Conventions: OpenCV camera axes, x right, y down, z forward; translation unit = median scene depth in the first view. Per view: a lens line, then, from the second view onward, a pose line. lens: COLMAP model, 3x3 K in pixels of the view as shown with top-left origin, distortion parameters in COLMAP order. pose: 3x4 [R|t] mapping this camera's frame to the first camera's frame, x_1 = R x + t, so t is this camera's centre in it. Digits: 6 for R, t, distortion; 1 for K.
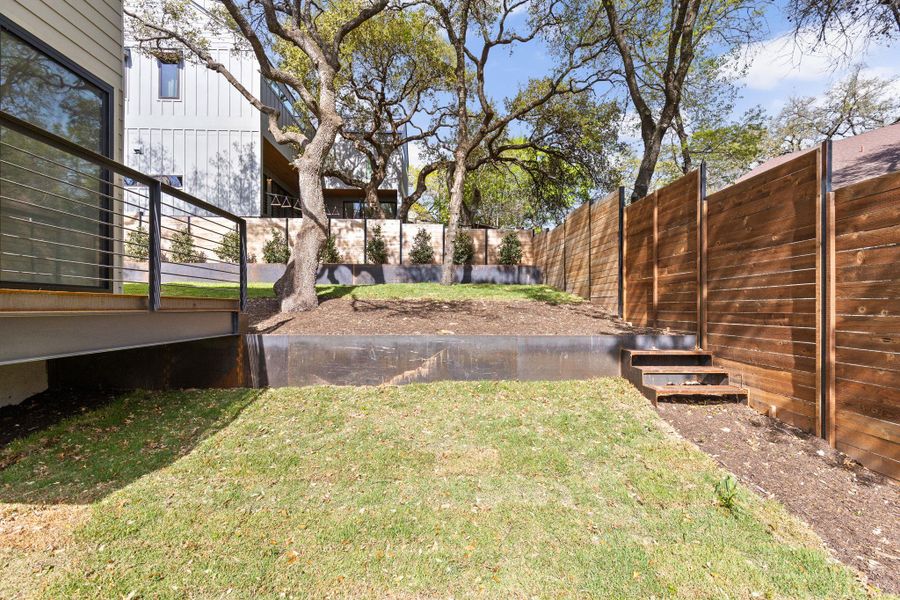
lens RADIAL K [[404.4, 0, 448.7], [0, 404.4, 300.9], [0, 0, 1]] dist [0.003655, -0.000086]
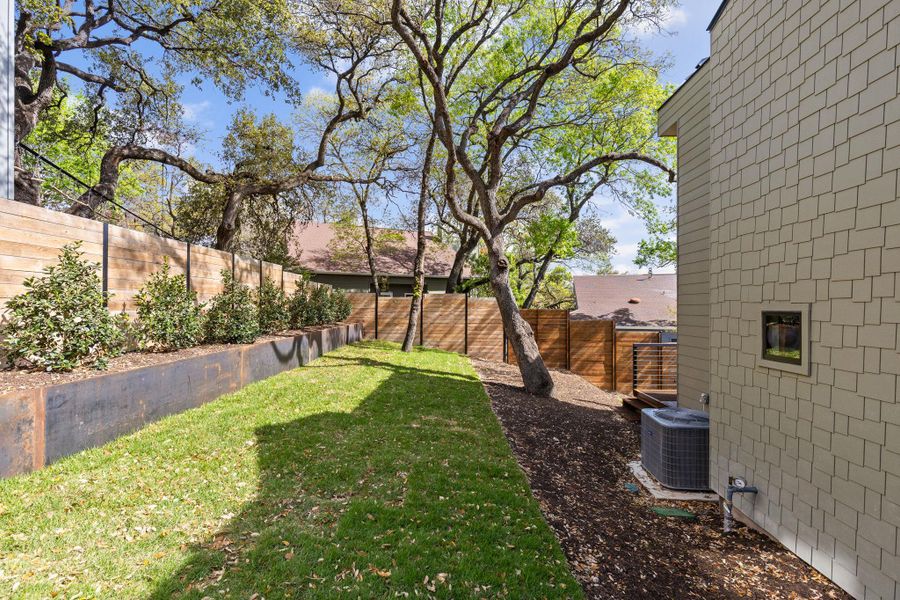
lens RADIAL K [[418.7, 0, 449.6], [0, 418.7, 296.0], [0, 0, 1]] dist [-0.002093, -0.000018]
pose [[0.044515, 0.025828, 0.998675, -0.900198], [-0.013215, 0.999593, -0.025263, -0.128539], [-0.998921, -0.012073, 0.044838, 0.653978]]
